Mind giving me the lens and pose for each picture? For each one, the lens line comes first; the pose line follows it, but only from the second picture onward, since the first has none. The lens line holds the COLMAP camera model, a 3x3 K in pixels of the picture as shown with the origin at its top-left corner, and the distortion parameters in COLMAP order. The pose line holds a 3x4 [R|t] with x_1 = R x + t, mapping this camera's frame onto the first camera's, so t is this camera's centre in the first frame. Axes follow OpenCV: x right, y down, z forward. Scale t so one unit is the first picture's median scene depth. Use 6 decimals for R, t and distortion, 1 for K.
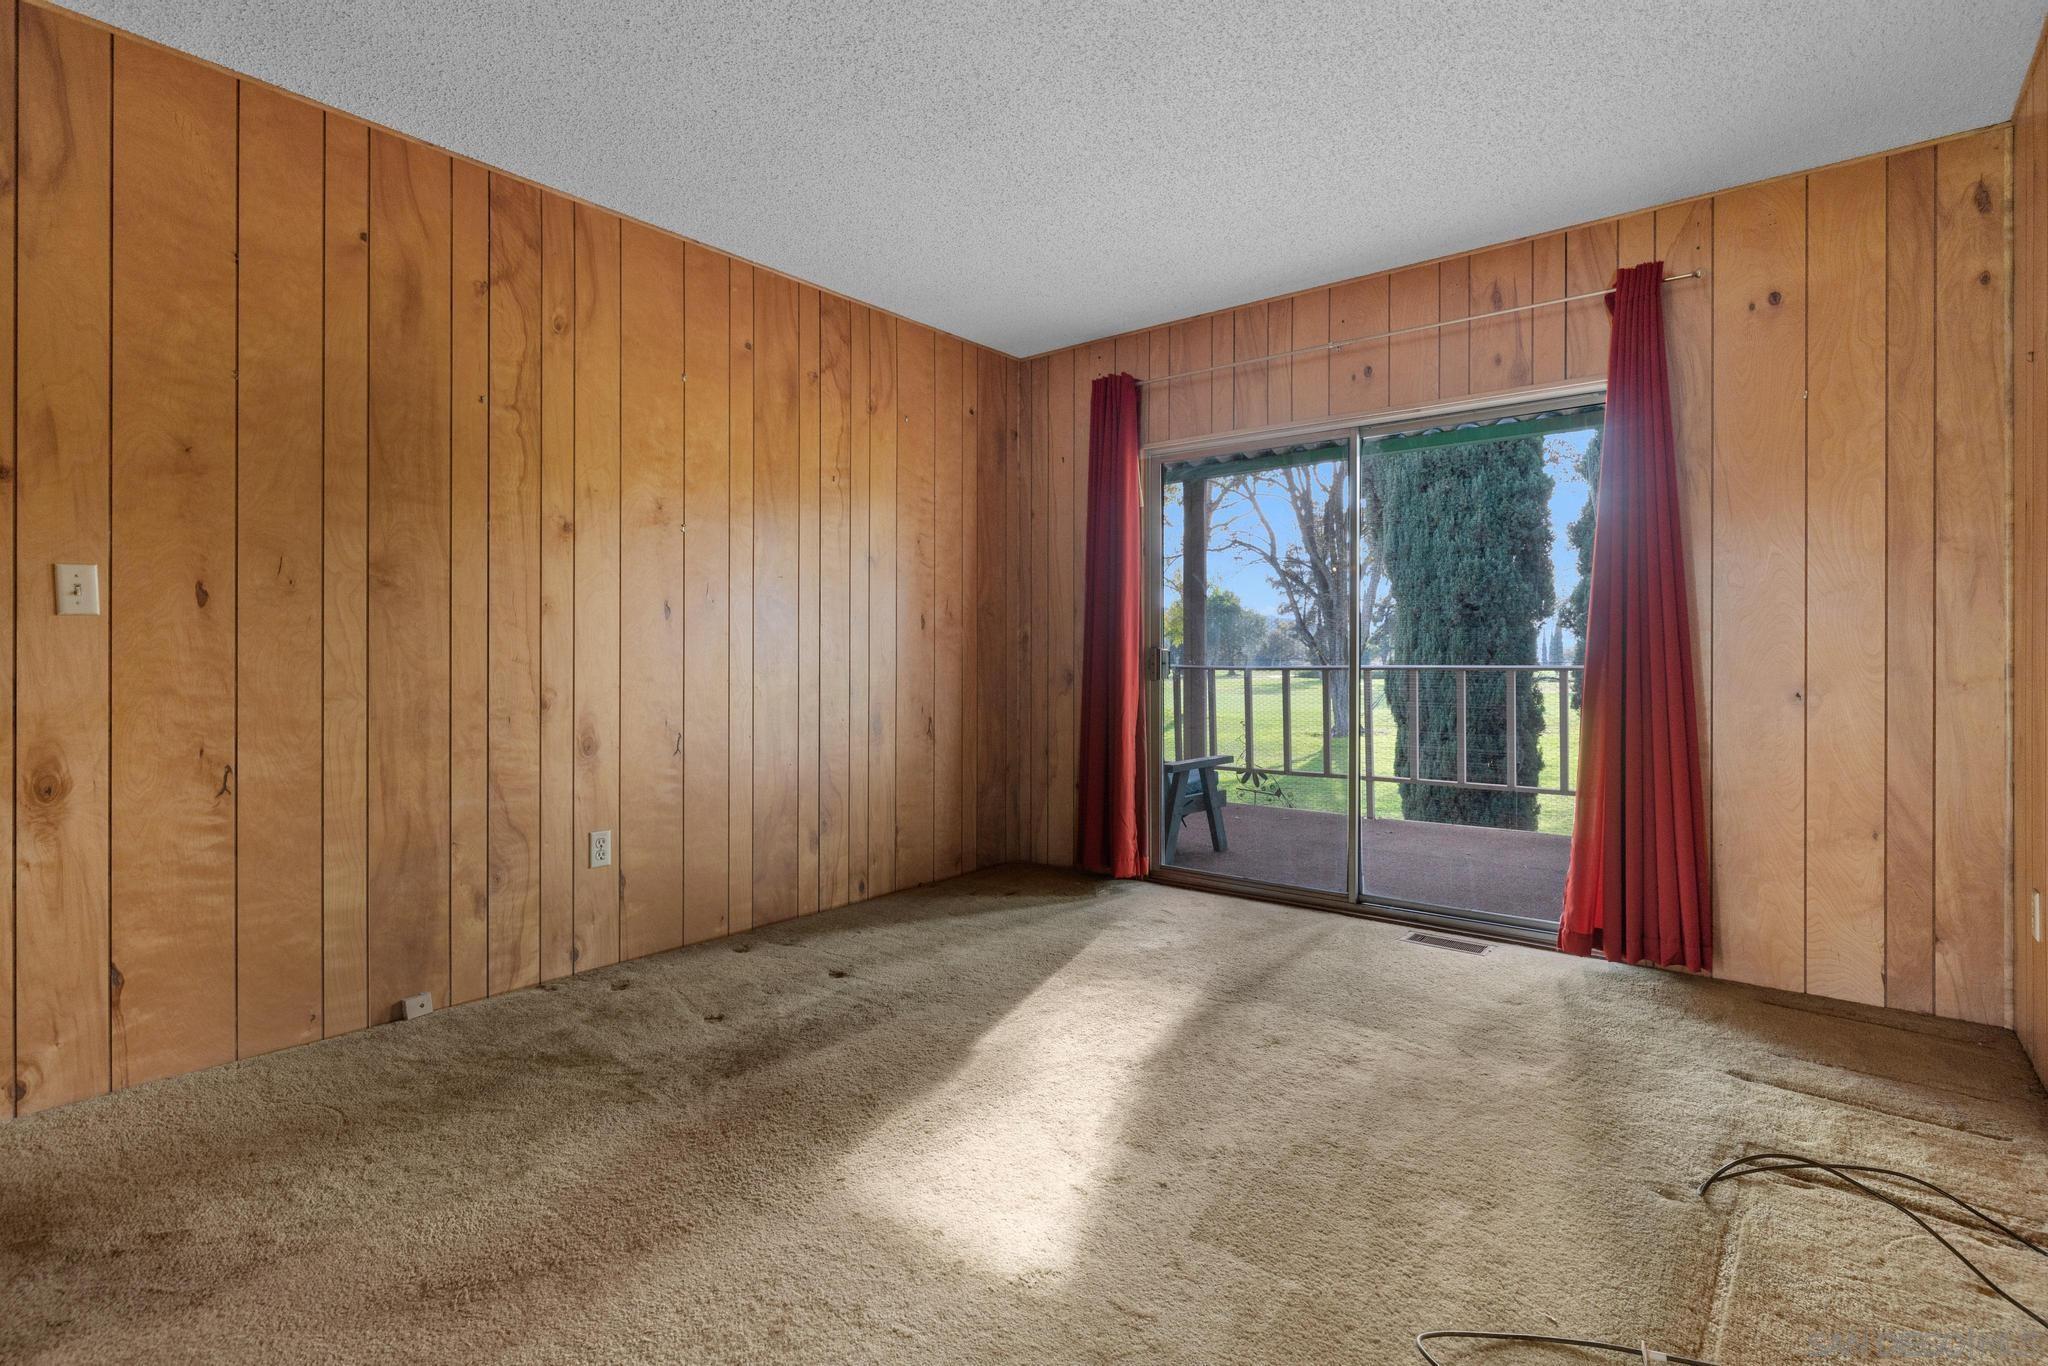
lens RADIAL K [[980.3, 0, 1015.2], [0, 980.3, 659.0], [0, 0, 1]] dist [-0.001100, -0.000104]
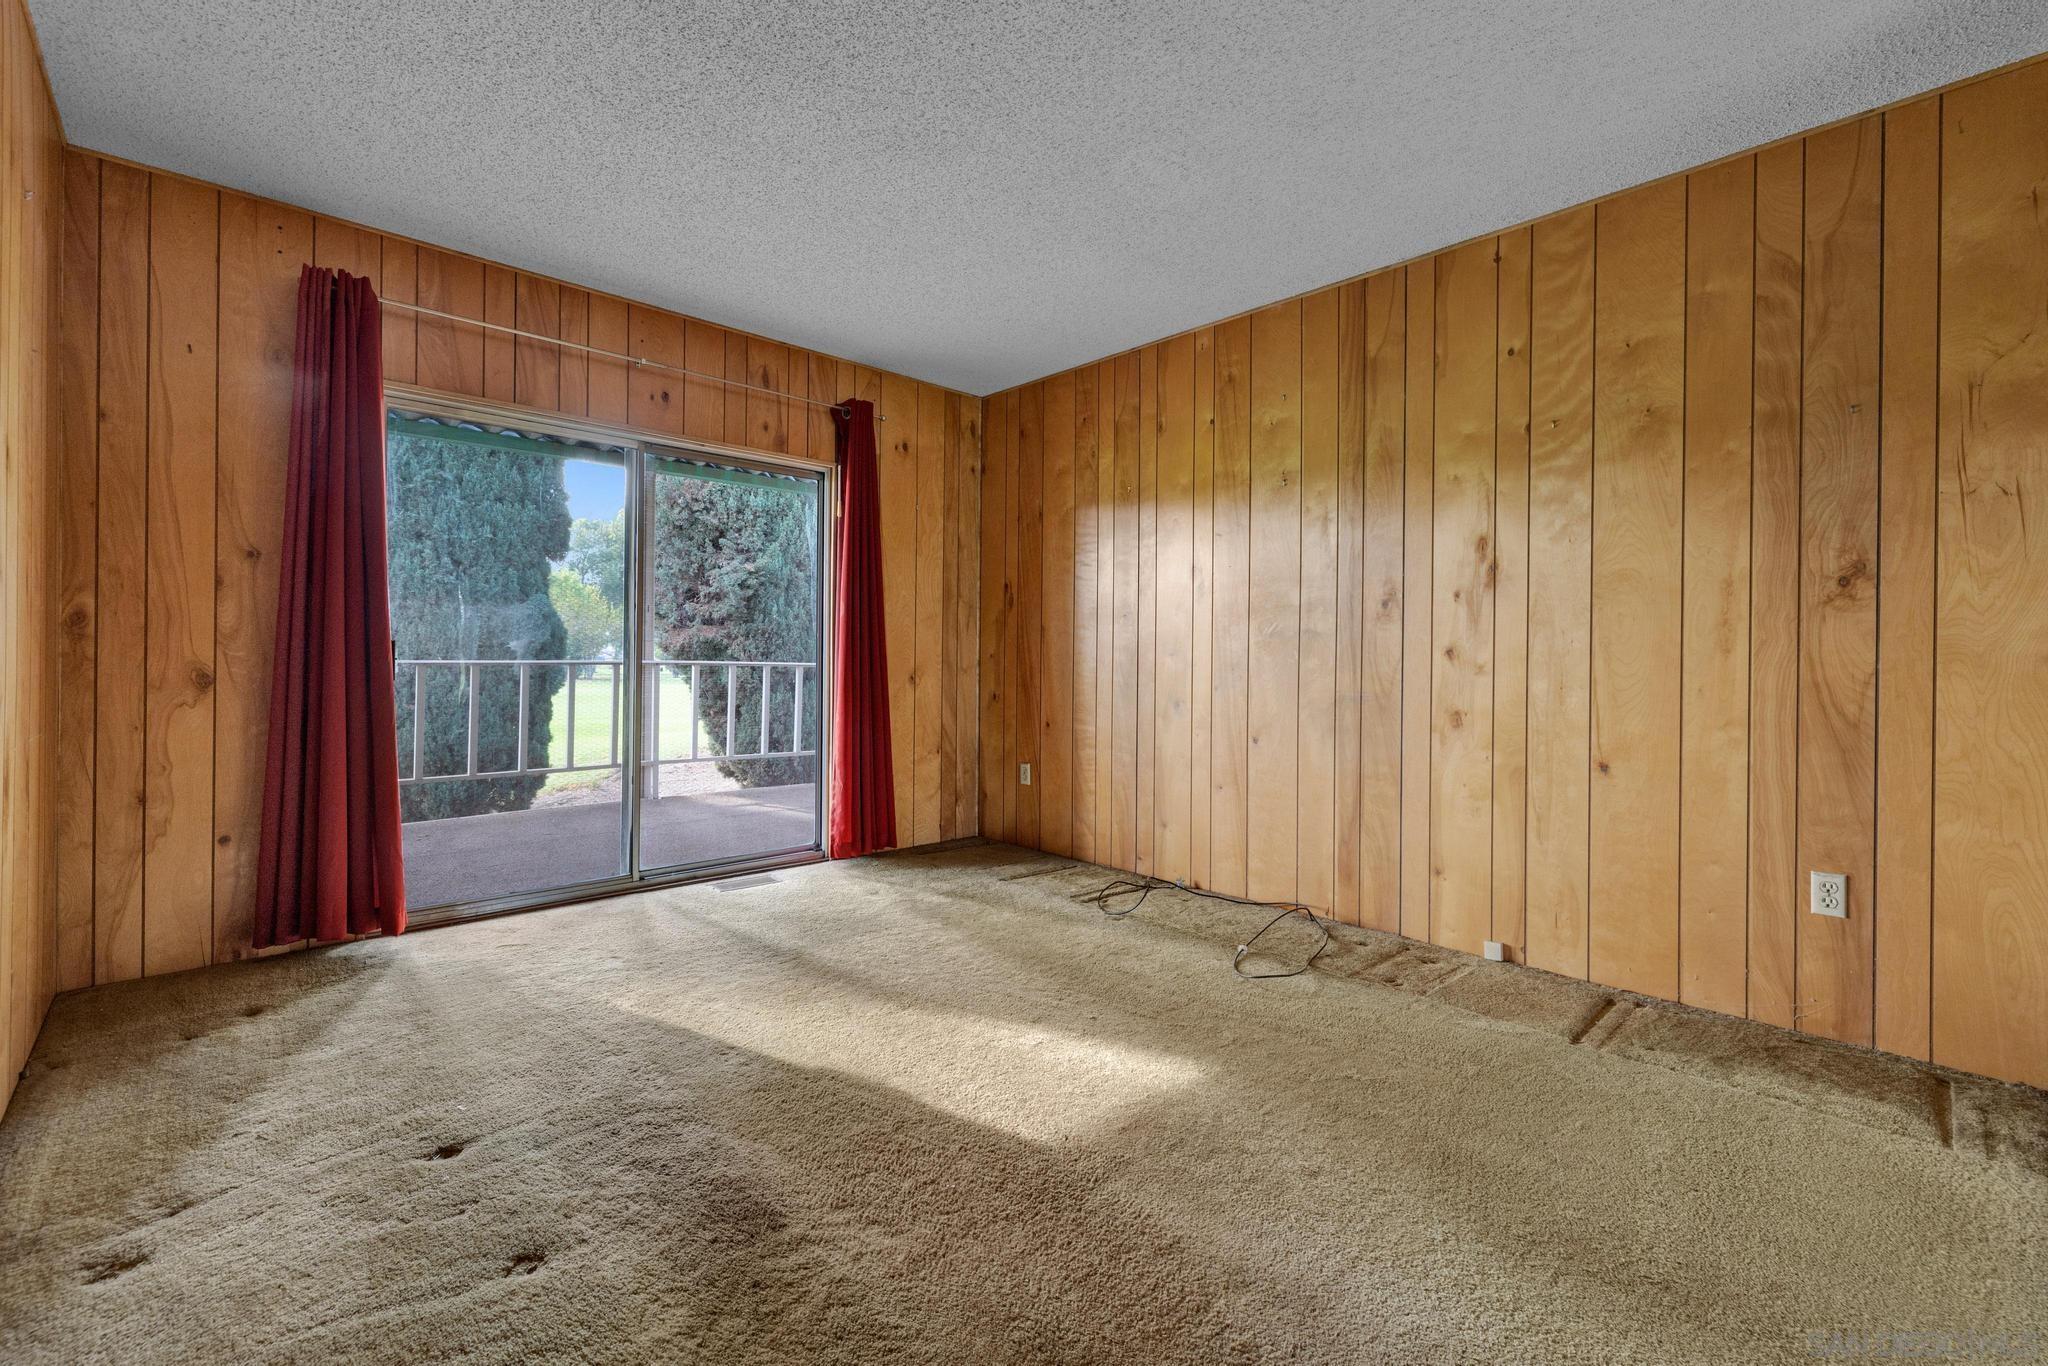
lens RADIAL K [[882.2, 0, 1028.5], [0, 882.2, 657.1], [0, 0, 1]] dist [0.001607, 0.000407]
pose [[0.137332, 0.000899, 0.990525, -0.397157], [-0.006403, 0.999980, -0.000020, -0.000505], [-0.990504, -0.006340, 0.137335, 0.313284]]
